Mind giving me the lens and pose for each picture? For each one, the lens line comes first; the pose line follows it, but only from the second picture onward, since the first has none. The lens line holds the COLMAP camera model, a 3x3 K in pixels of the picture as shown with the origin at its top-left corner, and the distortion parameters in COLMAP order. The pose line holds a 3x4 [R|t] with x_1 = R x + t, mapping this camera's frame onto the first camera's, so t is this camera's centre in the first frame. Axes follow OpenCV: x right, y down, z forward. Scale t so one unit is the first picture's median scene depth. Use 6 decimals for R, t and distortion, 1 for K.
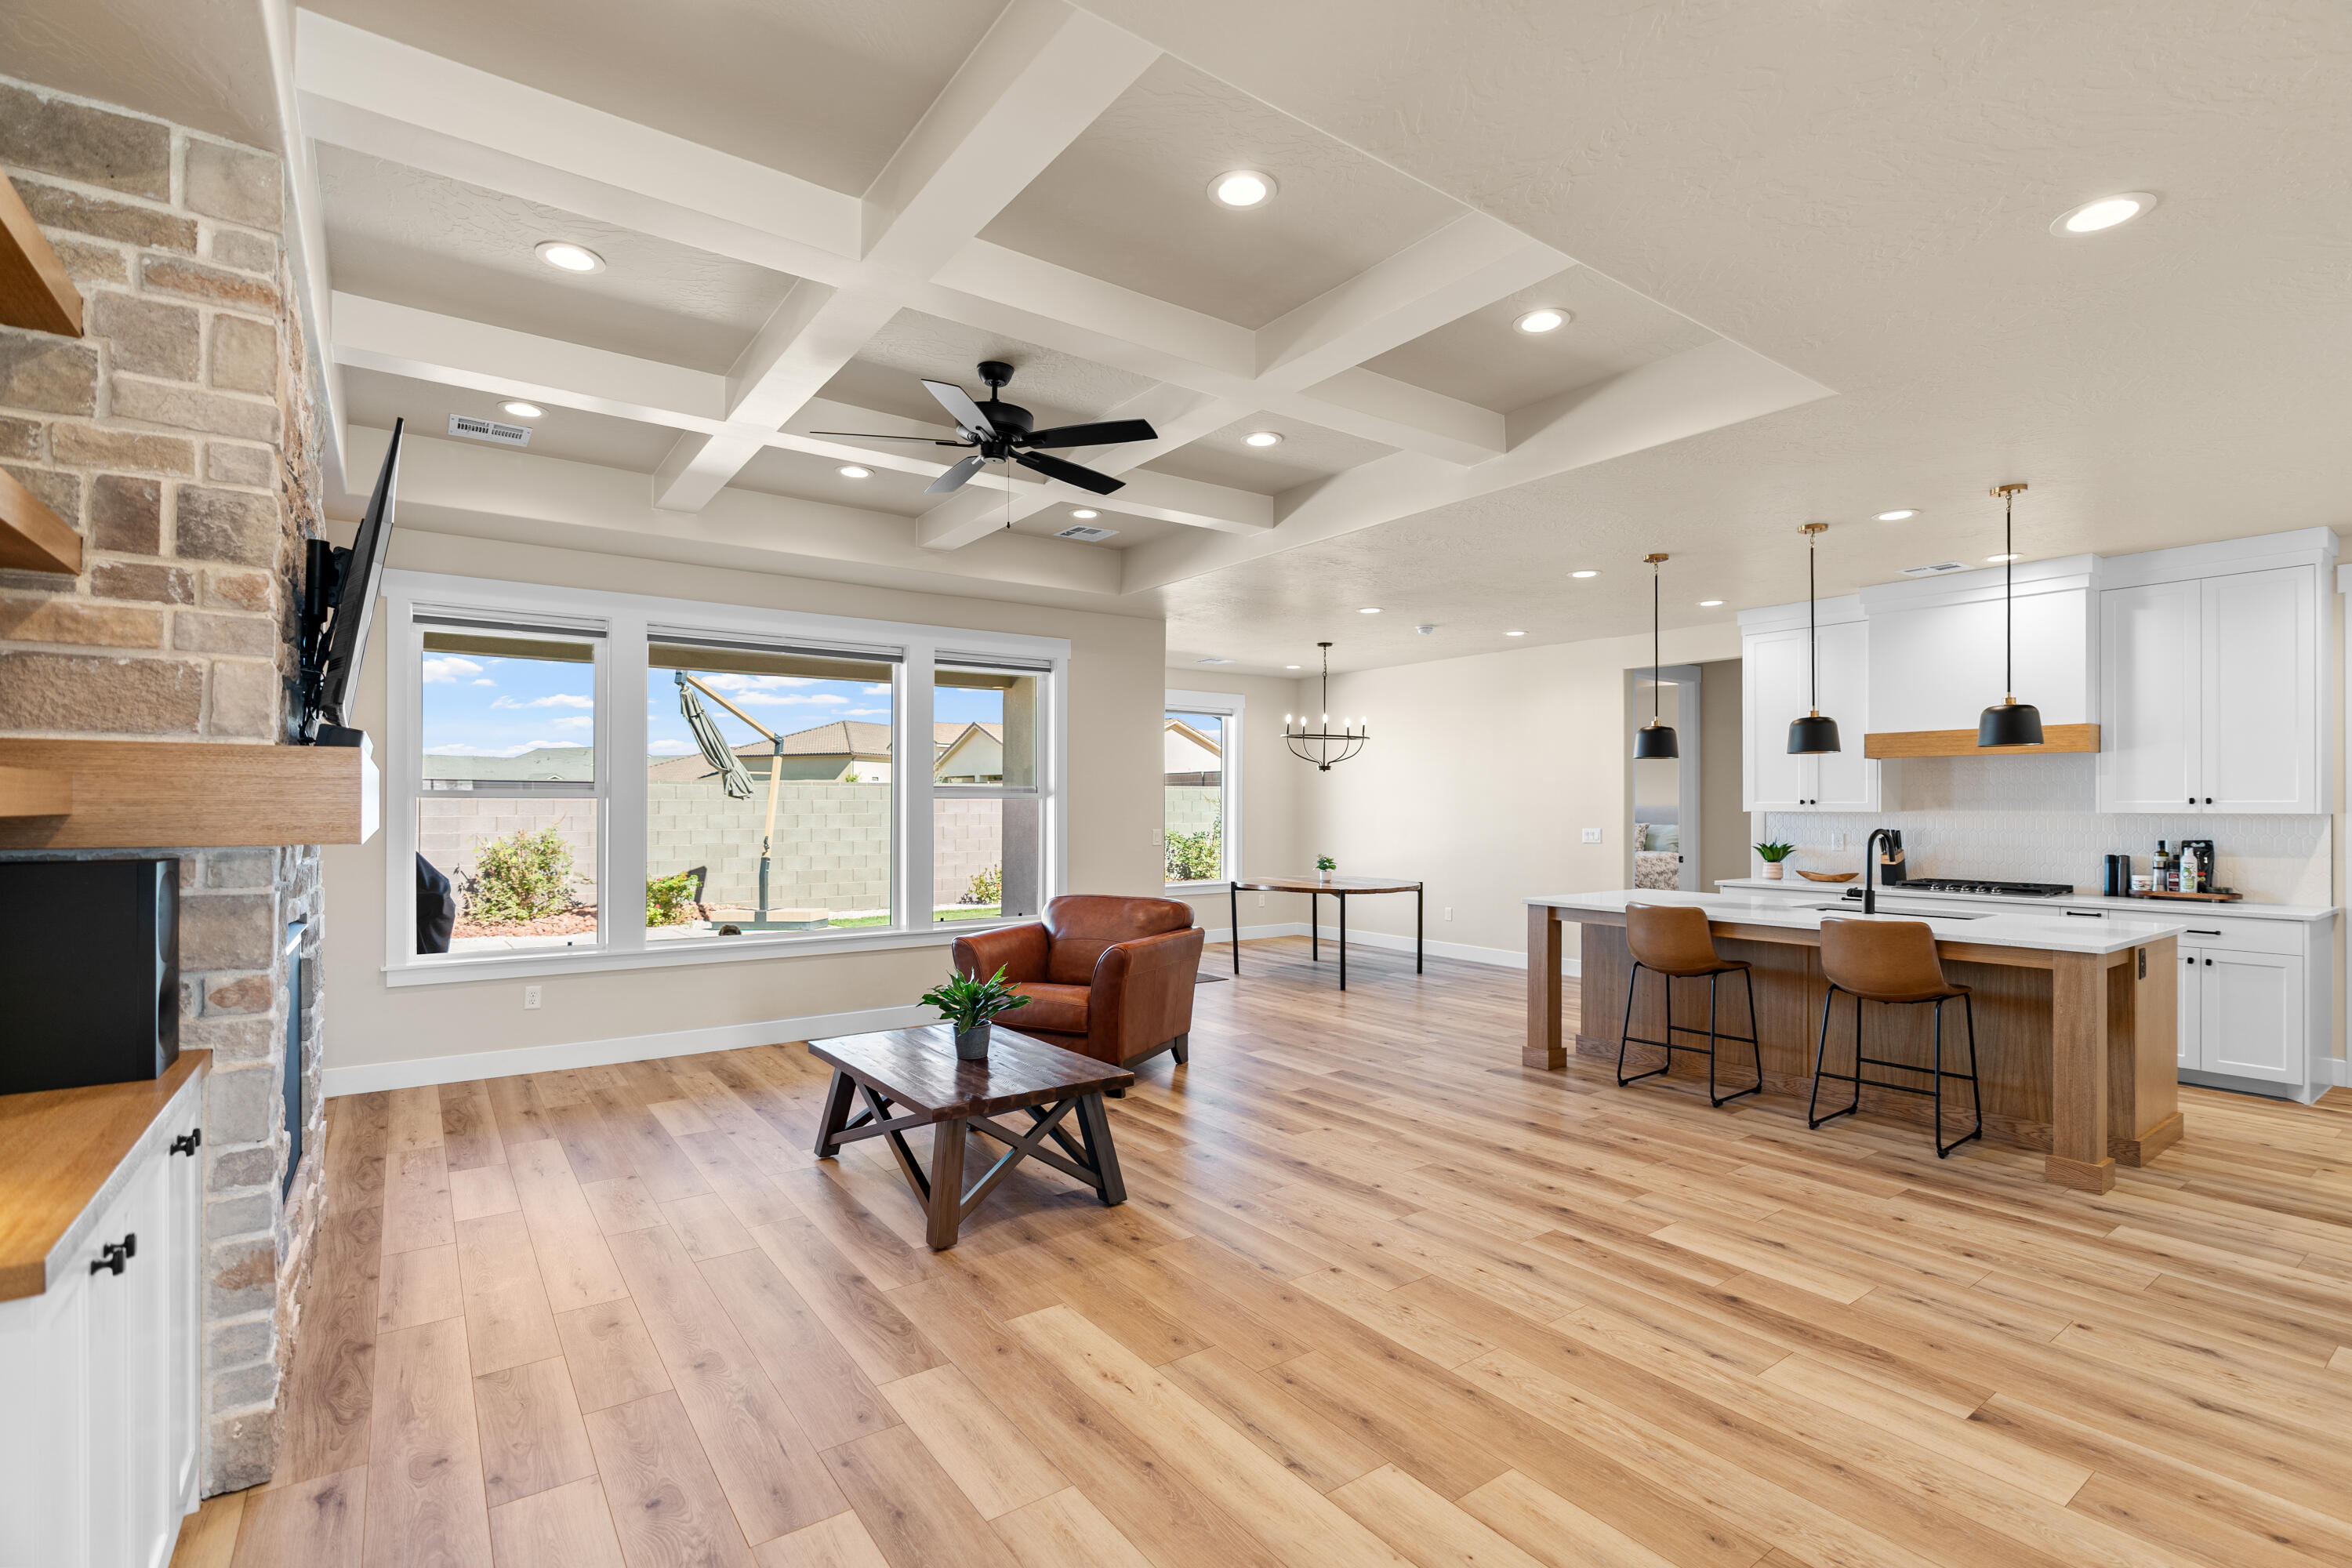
lens RADIAL K [[1074.8, 0, 1189.4], [0, 1074.8, 803.2], [0, 0, 1]] dist [-0.004334, 0.000403]
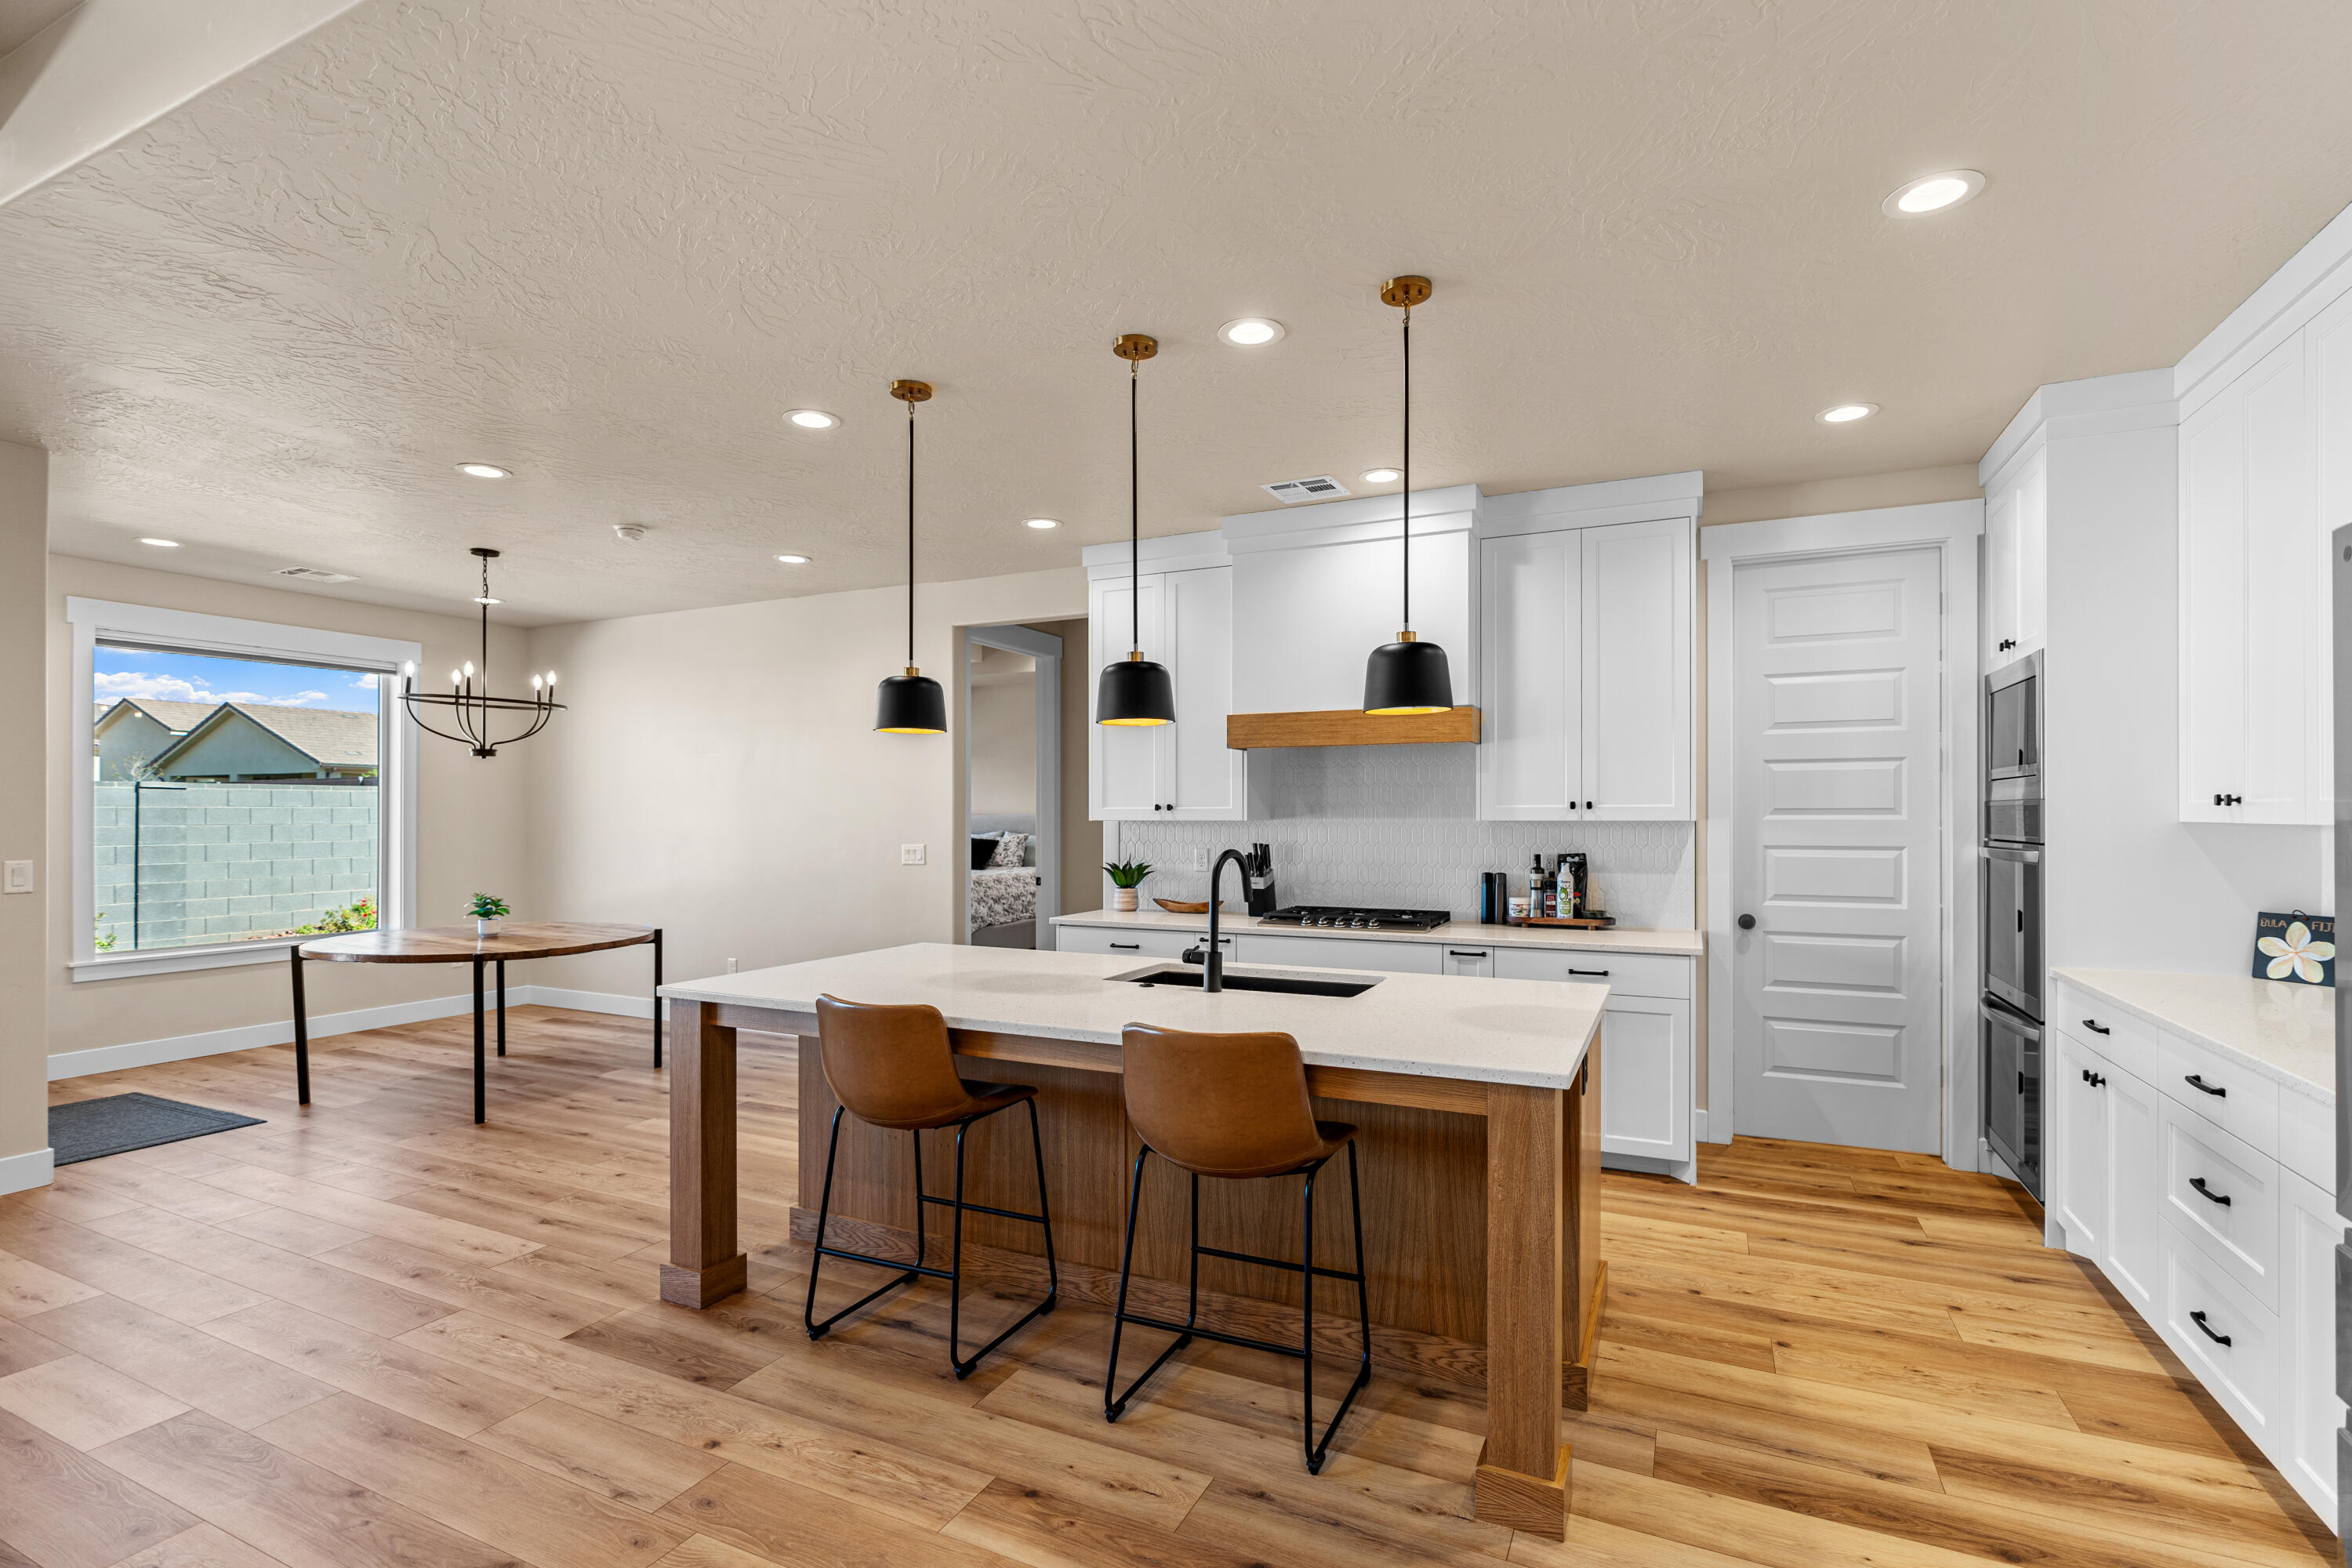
lens RADIAL K [[1073.9, 0, 1177.9], [0, 1073.9, 817.6], [0, 0, 1]] dist [-0.001407, 0.000741]
pose [[0.884323, -0.002789, 0.466868, 0.293516], [0.000282, 0.999985, 0.005441, 0.002491], [-0.466876, -0.004680, 0.884310, 0.418548]]
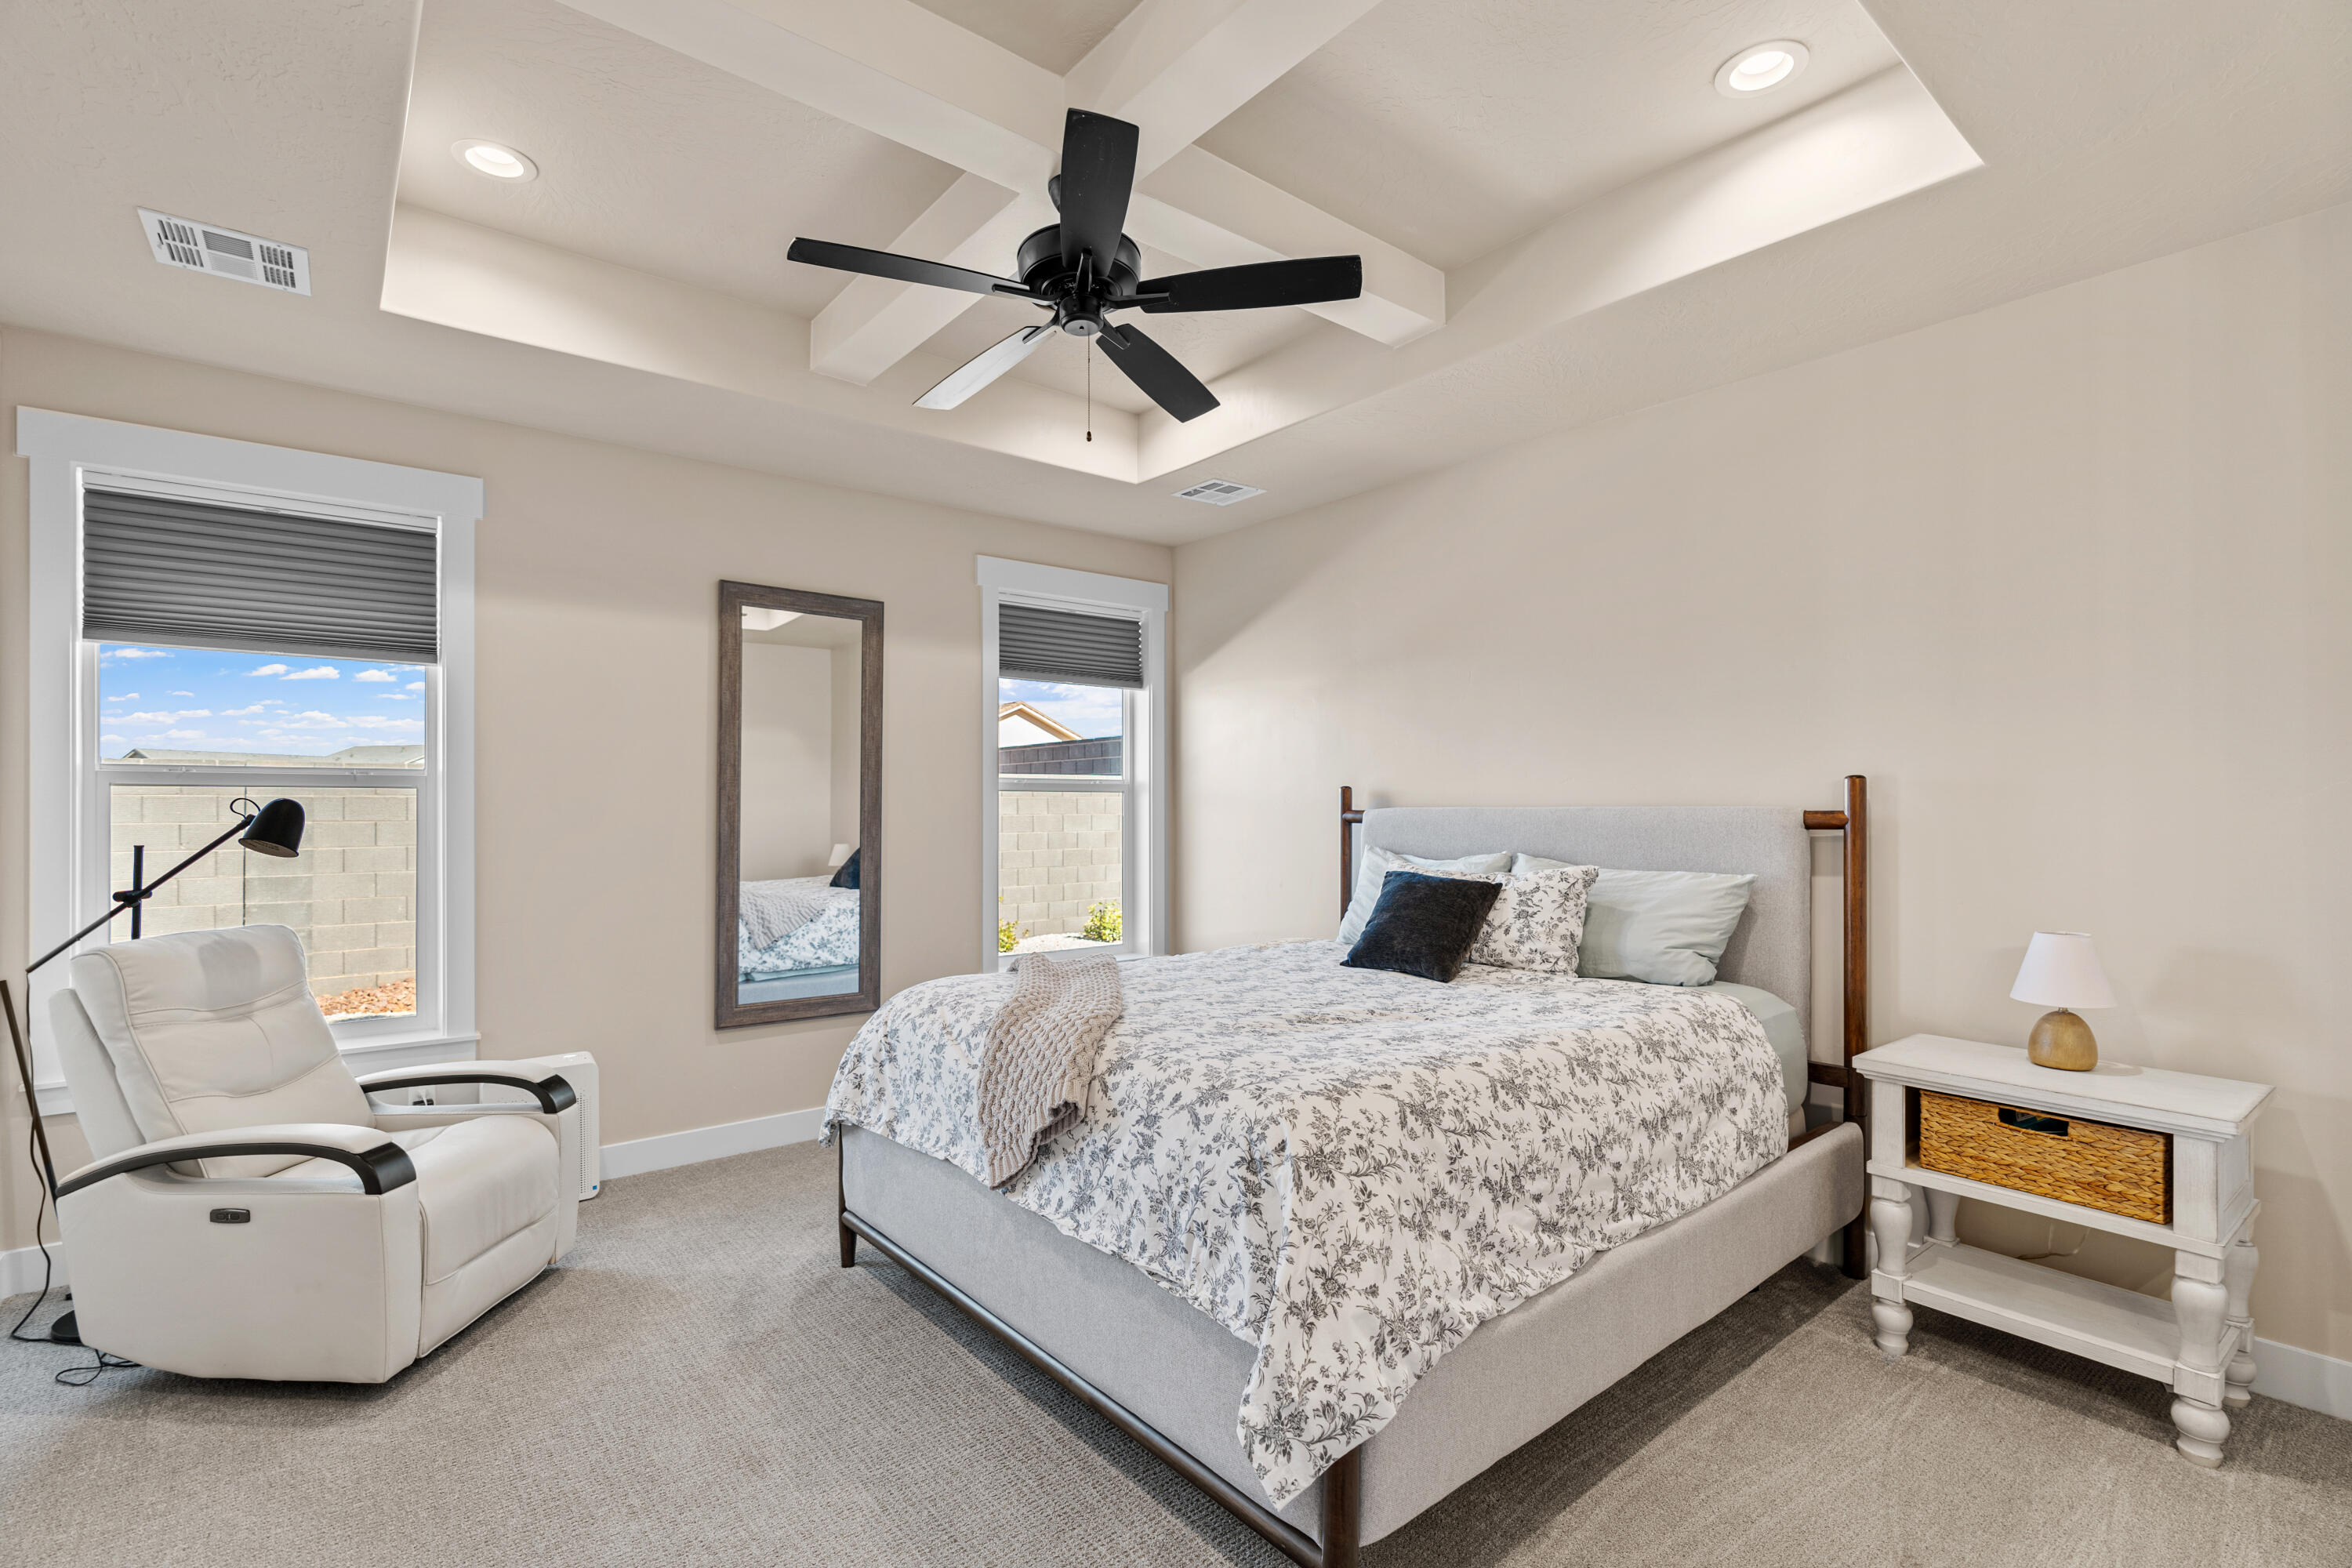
lens RADIAL K [[1073.9, 0, 1177.9], [0, 1073.9, 817.6], [0, 0, 1]] dist [-0.001407, 0.000741]
pose [[0.998796, -0.002444, 0.048997, 0.667651], [0.001822, 0.999917, 0.012731, 0.006706], [-0.049024, -0.012627, 0.998718, 1.585914]]
